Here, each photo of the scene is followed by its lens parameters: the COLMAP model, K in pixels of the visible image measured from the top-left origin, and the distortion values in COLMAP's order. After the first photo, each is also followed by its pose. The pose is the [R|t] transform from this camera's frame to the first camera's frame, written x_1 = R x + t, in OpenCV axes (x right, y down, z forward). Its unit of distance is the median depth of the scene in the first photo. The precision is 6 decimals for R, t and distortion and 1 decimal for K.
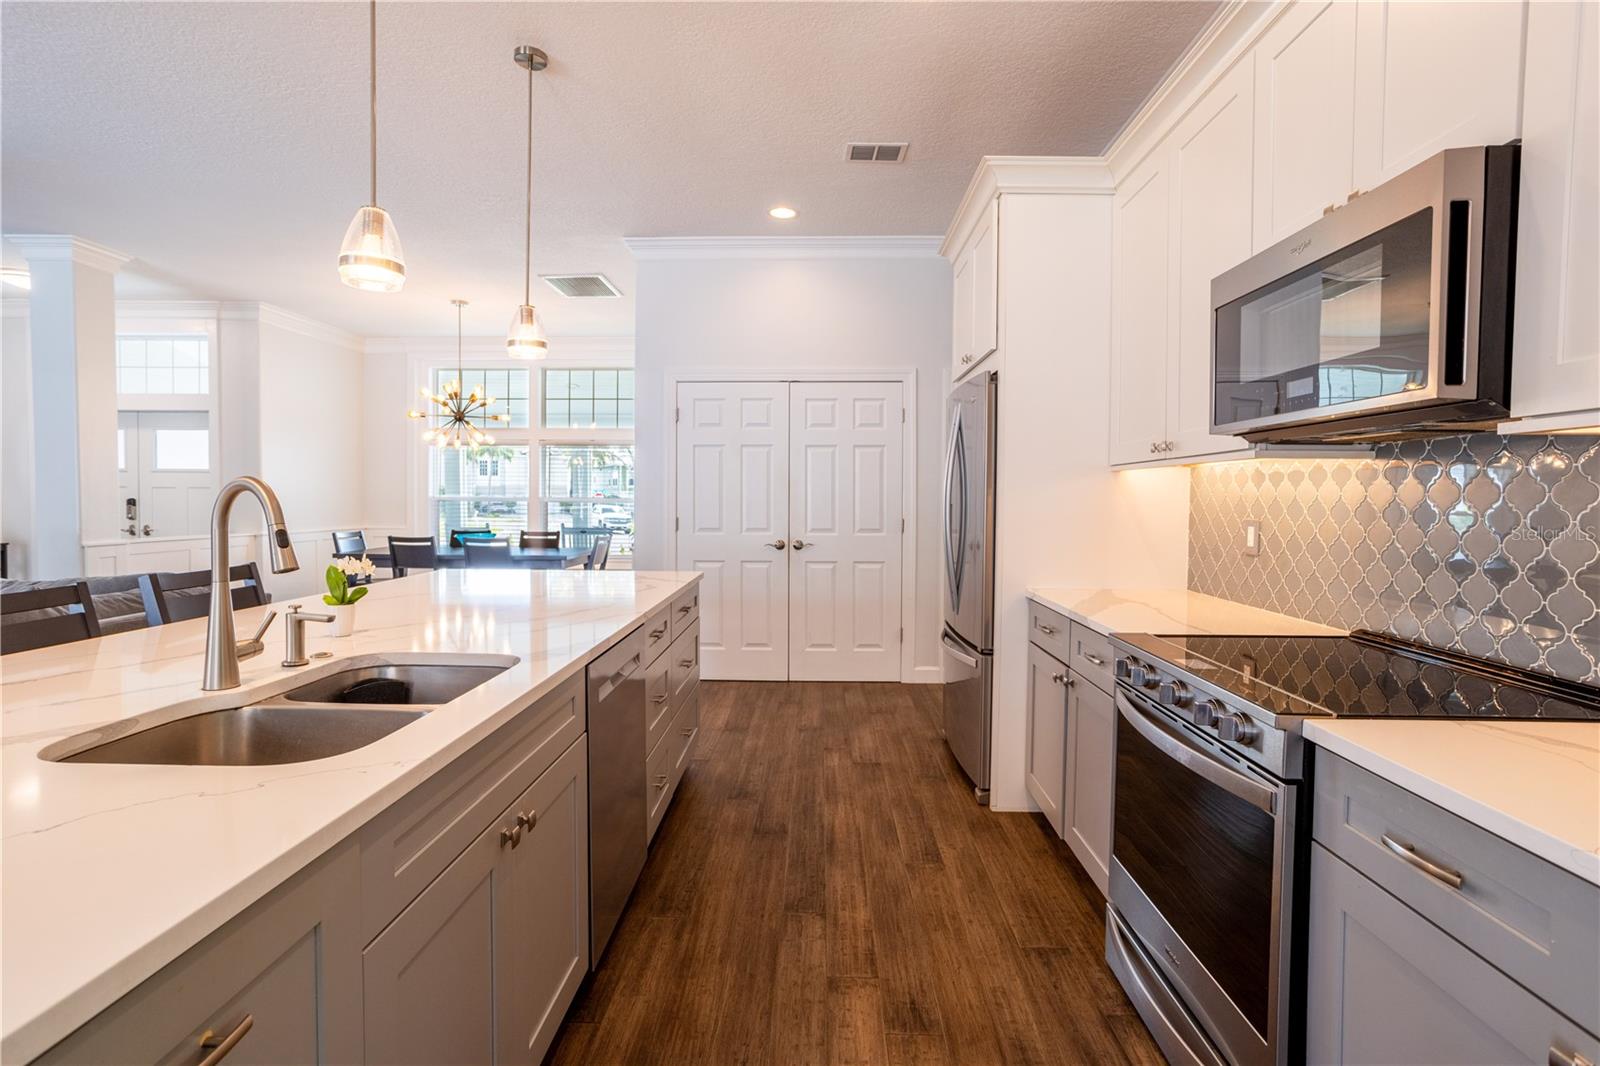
lens RADIAL K [[766.4, 0, 795.5], [0, 766.4, 521.8], [0, 0, 1]] dist [-0.048302, 0.028589]
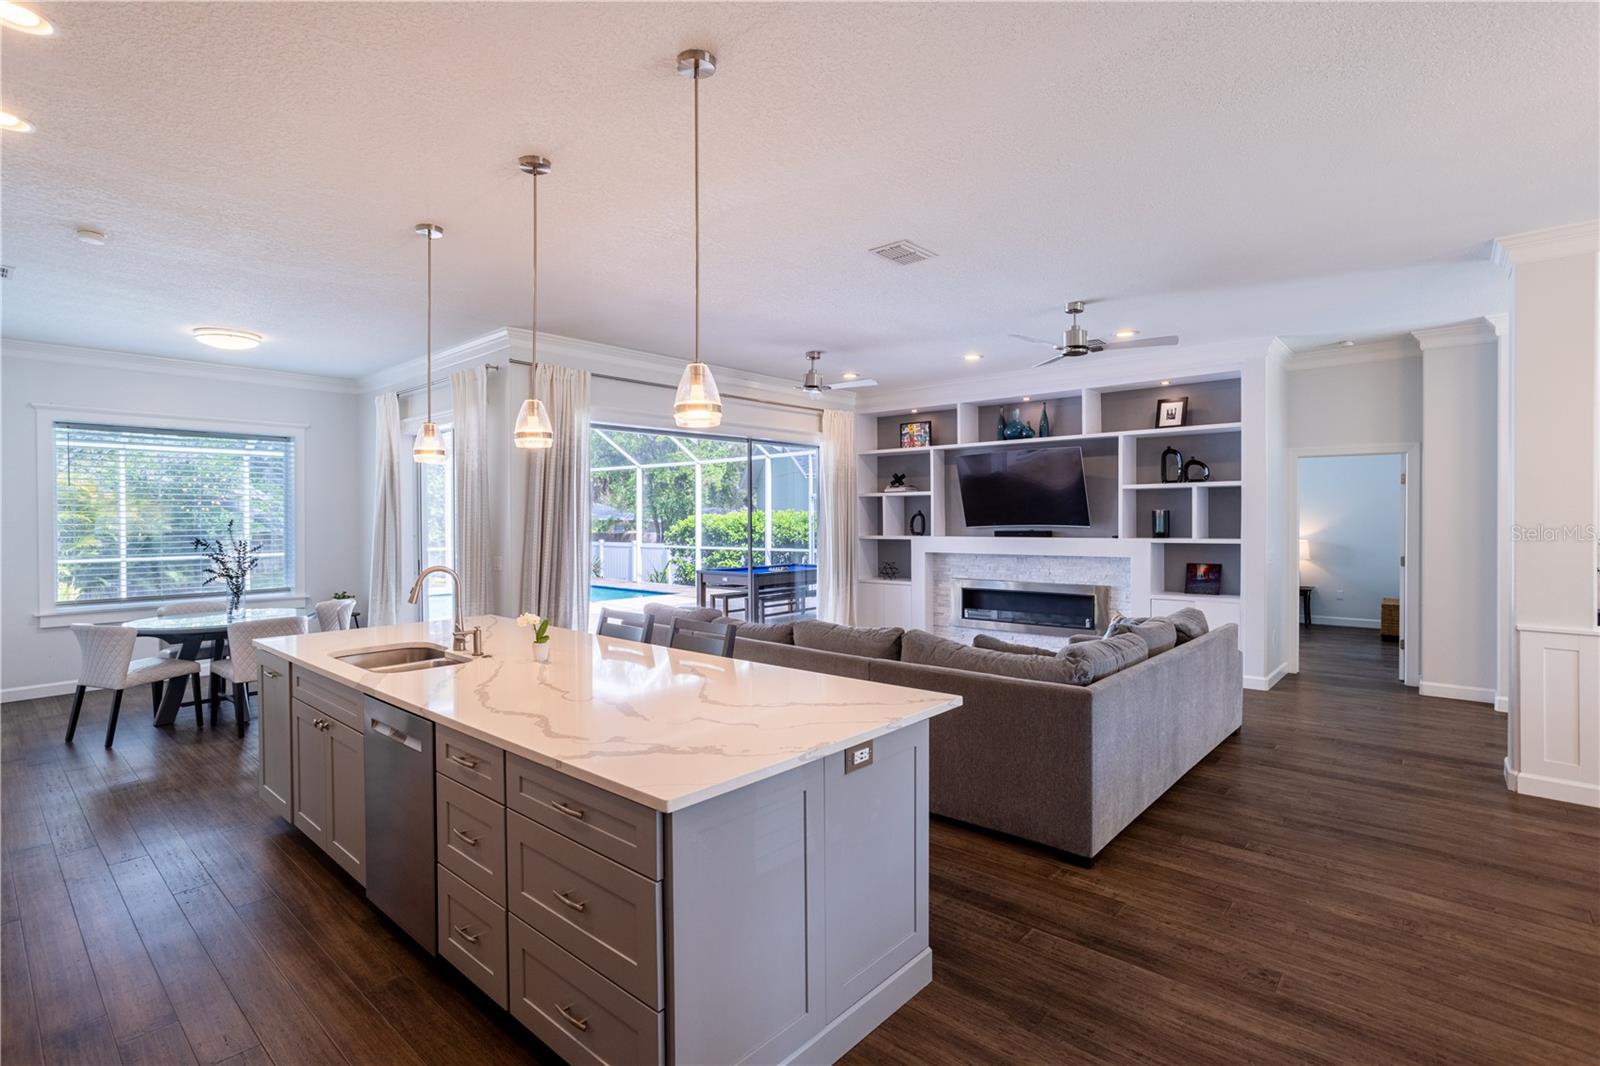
lens RADIAL K [[768.8, 0, 799.5], [0, 768.8, 521.4], [0, 0, 1]] dist [-0.041409, 0.021805]
pose [[-0.635563, 0.001631, -0.772047, 0.127827], [-0.025207, 0.999421, 0.022862, -0.079843], [0.771637, 0.033991, -0.635154, 0.944185]]
